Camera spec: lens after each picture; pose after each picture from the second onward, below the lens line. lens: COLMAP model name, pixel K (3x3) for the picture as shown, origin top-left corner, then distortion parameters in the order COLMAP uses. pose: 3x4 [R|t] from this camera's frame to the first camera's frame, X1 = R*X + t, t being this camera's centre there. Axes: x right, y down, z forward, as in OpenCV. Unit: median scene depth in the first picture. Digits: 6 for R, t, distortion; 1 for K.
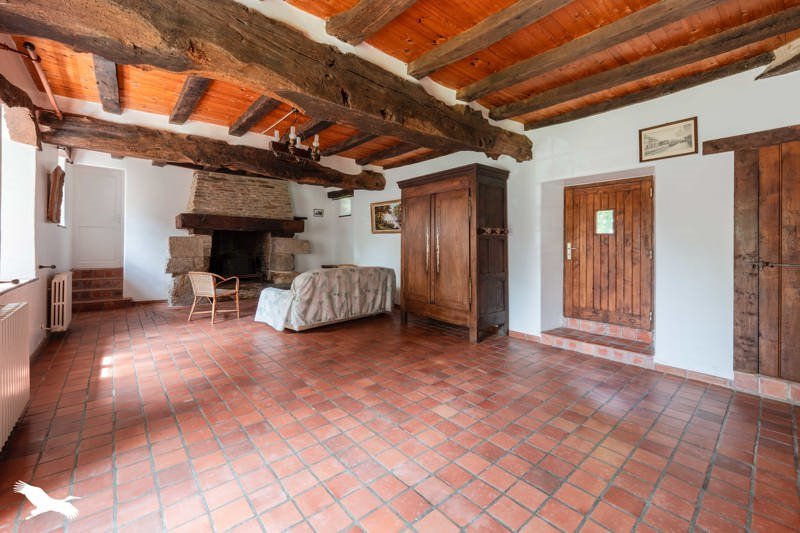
lens RADIAL K [[334.1, 0, 408.2], [0, 334.1, 244.8], [0, 0, 1]] dist [0.000388, 0.000008]
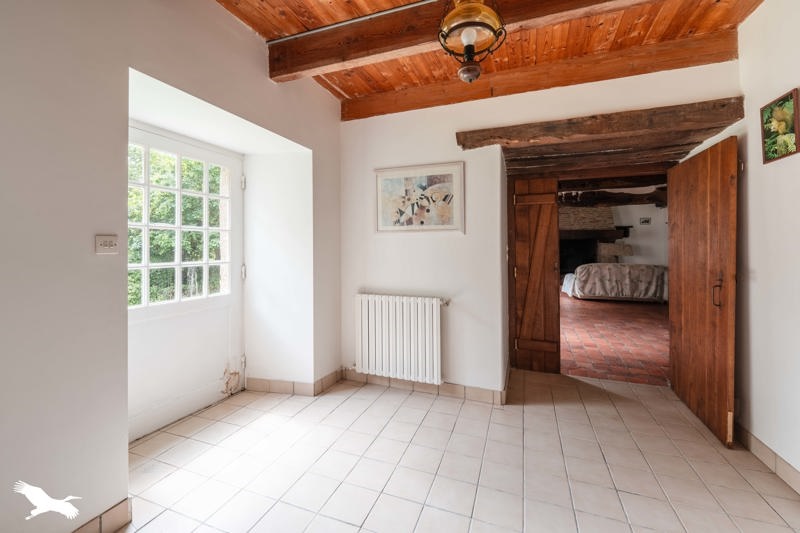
lens RADIAL K [[334.1, 0, 404.1], [0, 334.1, 249.9], [0, 0, 1]] dist [0.000388, 0.000008]
pose [[0.463747, -0.000723, -0.885967, 0.683919], [0.005139, 0.999985, 0.001874, -0.000825], [0.885953, -0.005422, 0.463744, -0.534561]]
